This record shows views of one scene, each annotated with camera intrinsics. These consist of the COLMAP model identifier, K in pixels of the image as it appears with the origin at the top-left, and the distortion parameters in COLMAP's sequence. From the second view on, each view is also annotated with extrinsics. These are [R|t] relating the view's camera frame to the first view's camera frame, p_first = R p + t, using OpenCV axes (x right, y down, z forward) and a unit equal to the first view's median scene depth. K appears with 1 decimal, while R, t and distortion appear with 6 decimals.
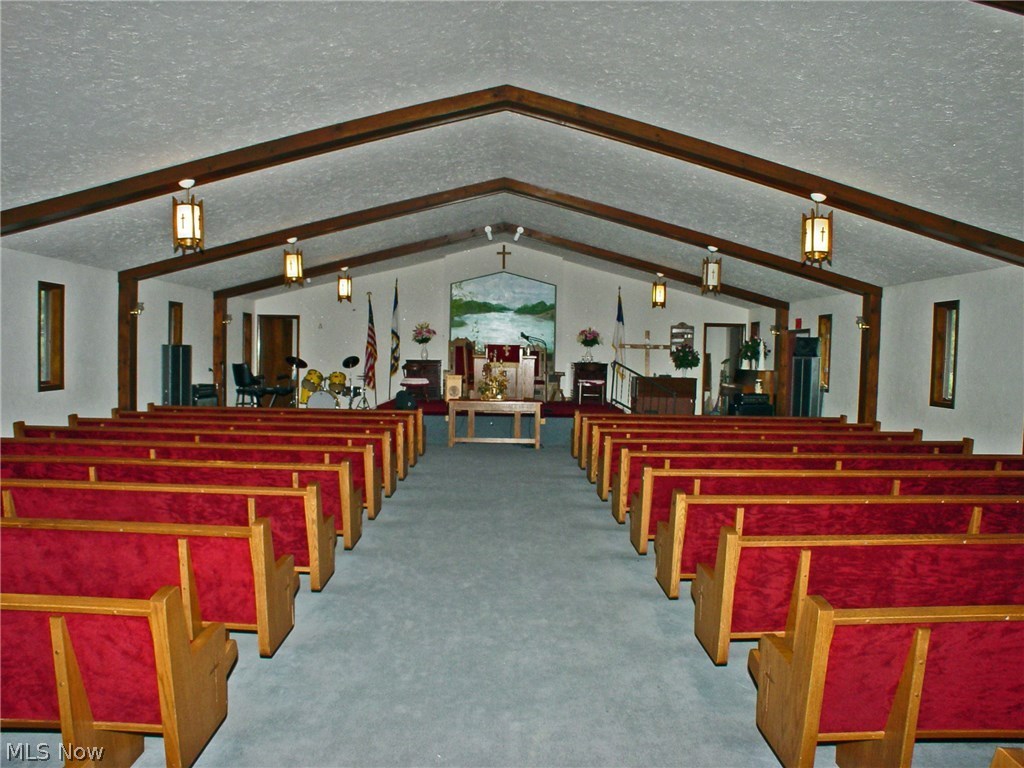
lens RADIAL K [[738.6, 0, 512.0], [0, 738.6, 384.0], [0, 0, 1]] dist [-0.003532, -0.002183]
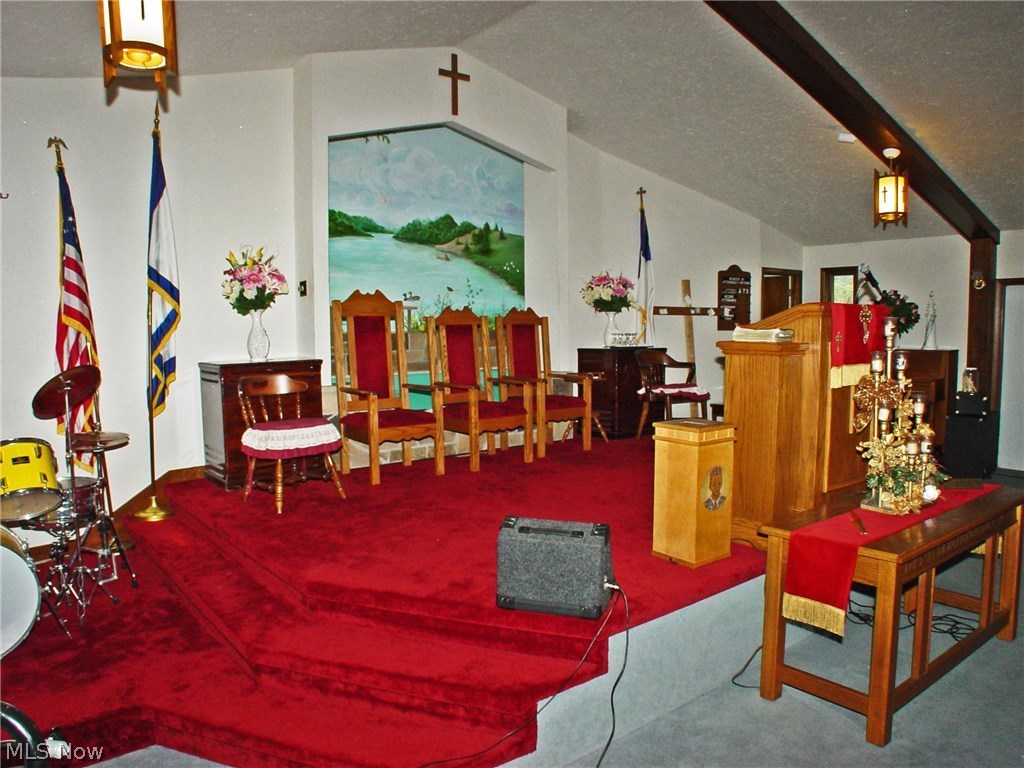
lens RADIAL K [[738.6, 0, 512.0], [0, 738.6, 384.0], [0, 0, 1]] dist [-0.003532, -0.002183]
pose [[0.773875, -0.075698, 0.628798, -0.244137], [0.048980, 0.997011, 0.059745, -0.036739], [-0.631441, -0.015437, 0.775270, 0.677215]]
